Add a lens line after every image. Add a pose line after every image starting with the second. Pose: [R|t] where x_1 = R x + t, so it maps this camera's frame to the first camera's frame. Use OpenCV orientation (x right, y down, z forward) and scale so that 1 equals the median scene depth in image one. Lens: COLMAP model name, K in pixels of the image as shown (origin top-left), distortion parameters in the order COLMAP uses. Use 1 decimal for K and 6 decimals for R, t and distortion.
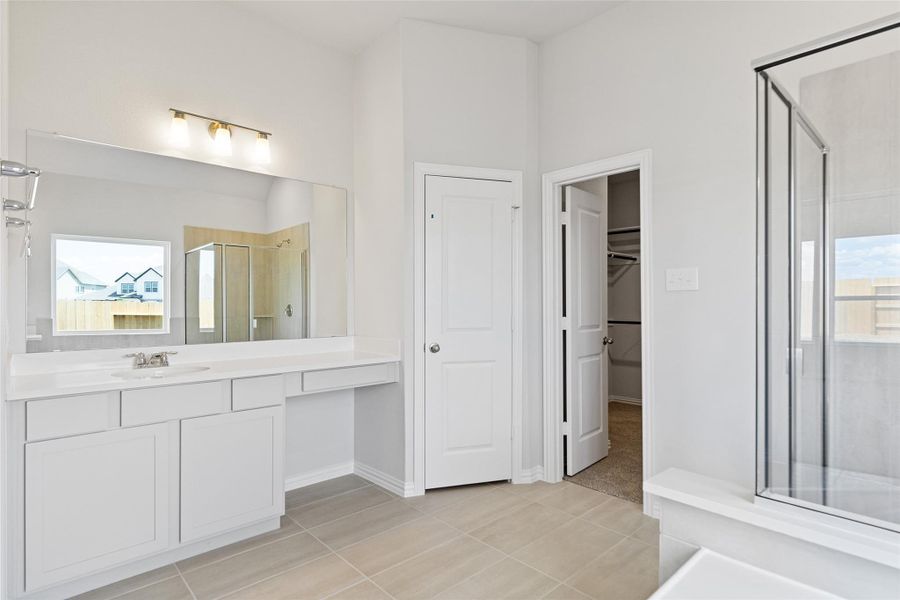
lens RADIAL K [[464.2, 0, 452.2], [0, 464.2, 303.0], [0, 0, 1]] dist [-0.000076, -0.000229]
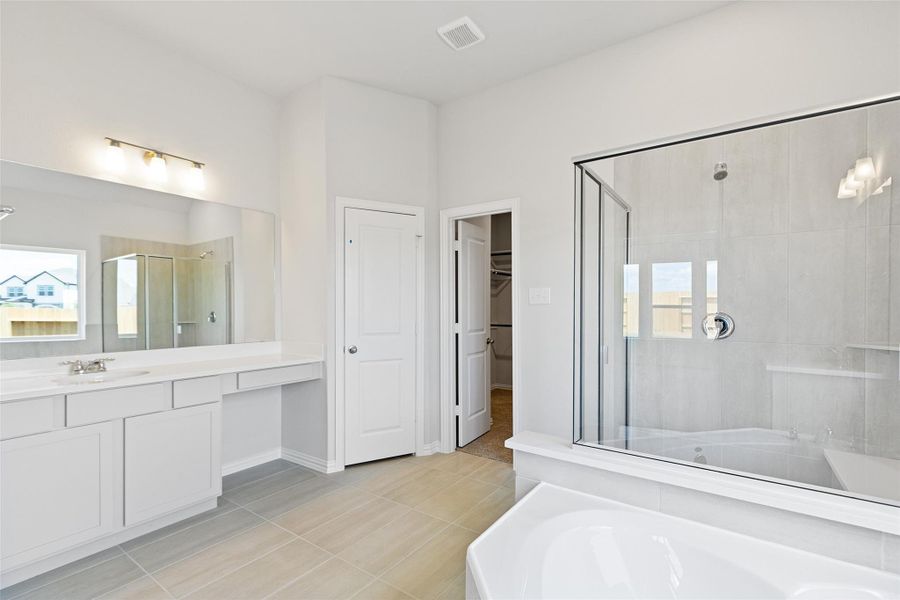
lens RADIAL K [[408.9, 0, 449.8], [0, 408.9, 309.3], [0, 0, 1]] dist [0.007258, 0.000407]
pose [[0.978765, 0.000044, 0.204985, -0.008904], [-0.001211, 0.999984, 0.005565, -0.015782], [-0.204982, -0.005695, 0.978749, -0.107653]]
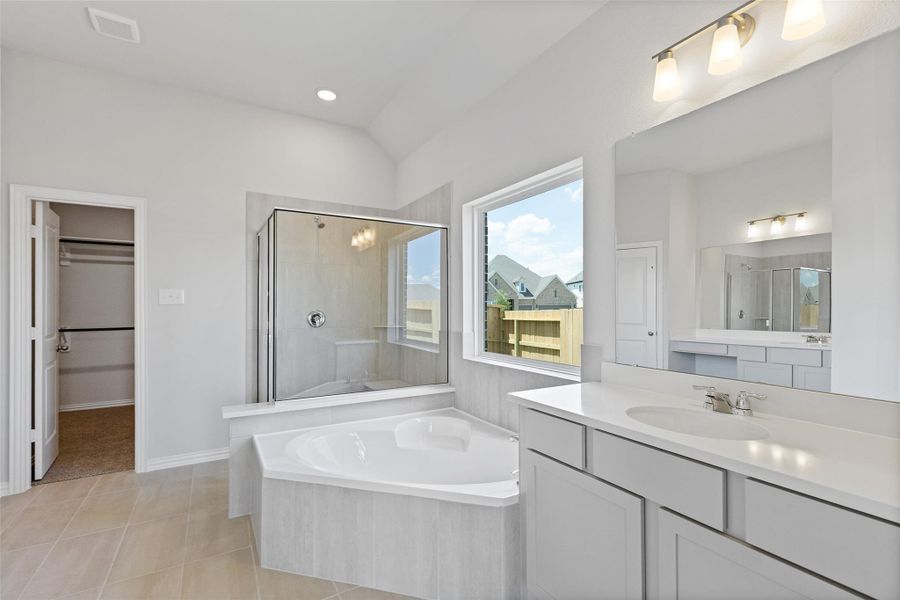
lens RADIAL K [[408.9, 0, 446.8], [0, 408.9, 301.9], [0, 0, 1]] dist [0.007258, 0.000407]
pose [[0.226554, 0.013206, 0.973909, -0.491792], [-0.000440, 0.999909, -0.013456, -0.016189], [-0.973999, 0.002620, 0.226539, -0.112291]]
